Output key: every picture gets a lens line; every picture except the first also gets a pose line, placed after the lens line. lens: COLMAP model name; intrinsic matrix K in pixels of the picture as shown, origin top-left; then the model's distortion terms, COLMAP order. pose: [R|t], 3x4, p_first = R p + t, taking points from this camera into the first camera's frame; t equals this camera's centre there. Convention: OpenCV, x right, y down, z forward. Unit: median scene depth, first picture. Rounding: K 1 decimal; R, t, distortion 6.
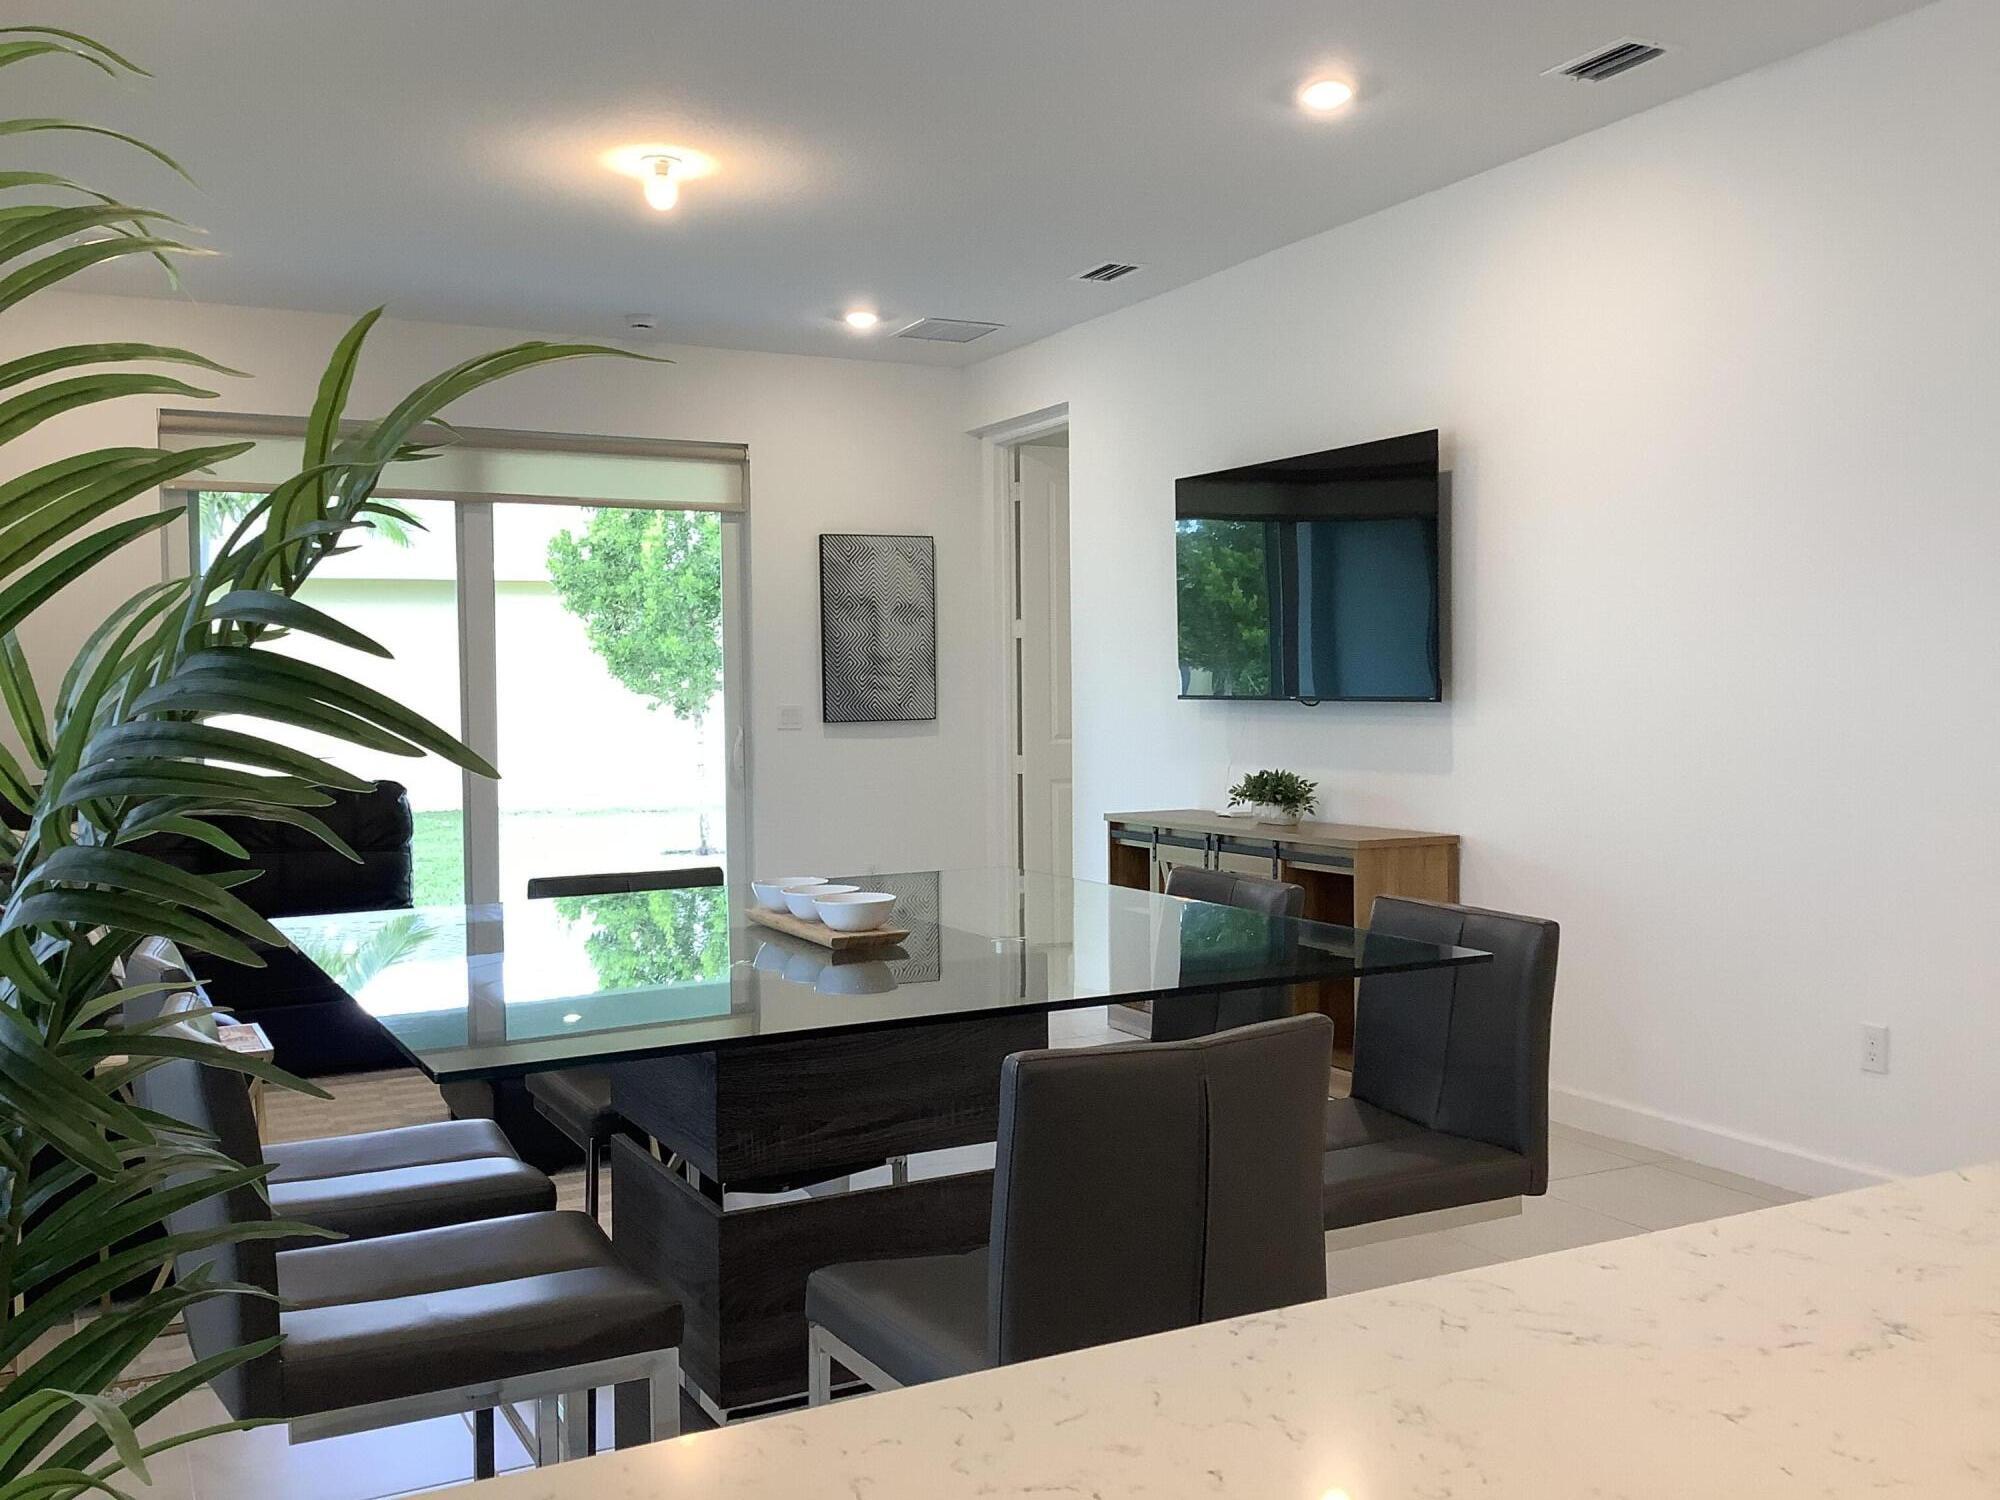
lens RADIAL K [[1824.1, 0, 966.3], [0, 1824.1, 757.8], [0, 0, 1]] dist [0.163893, -0.152420]
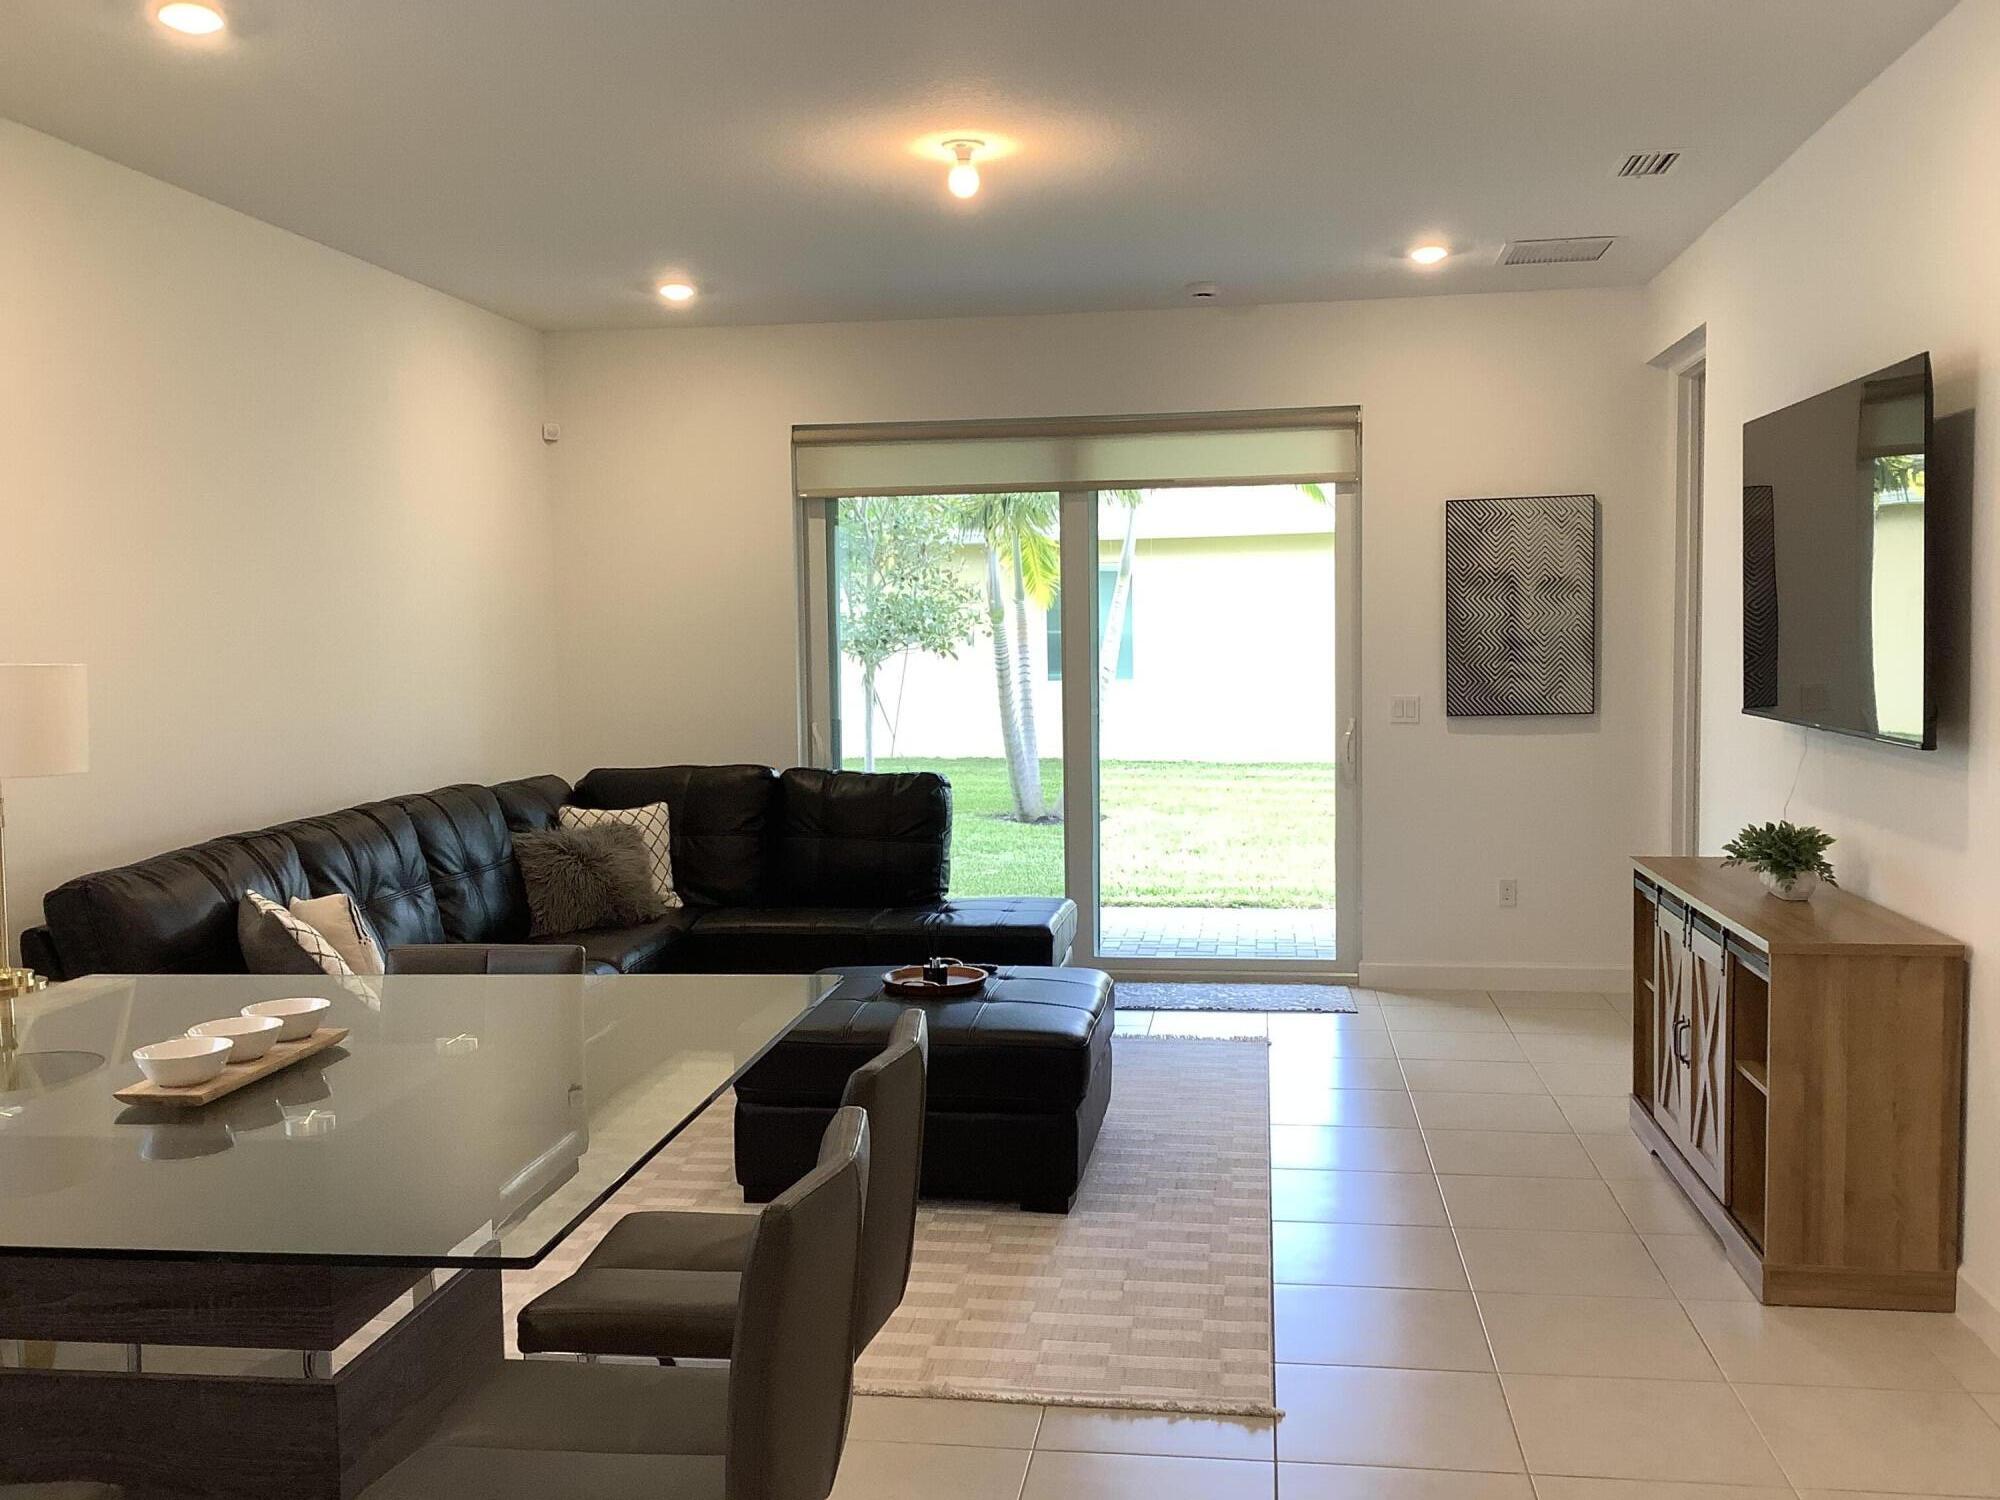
lens RADIAL K [[1824.1, 0, 966.3], [0, 1824.1, 757.8], [0, 0, 1]] dist [0.163893, -0.152420]
pose [[0.820017, 0.038992, -0.571009, 0.243861], [-0.016748, 0.998884, 0.044160, -0.035465], [0.572094, -0.026649, 0.819755, 0.146697]]
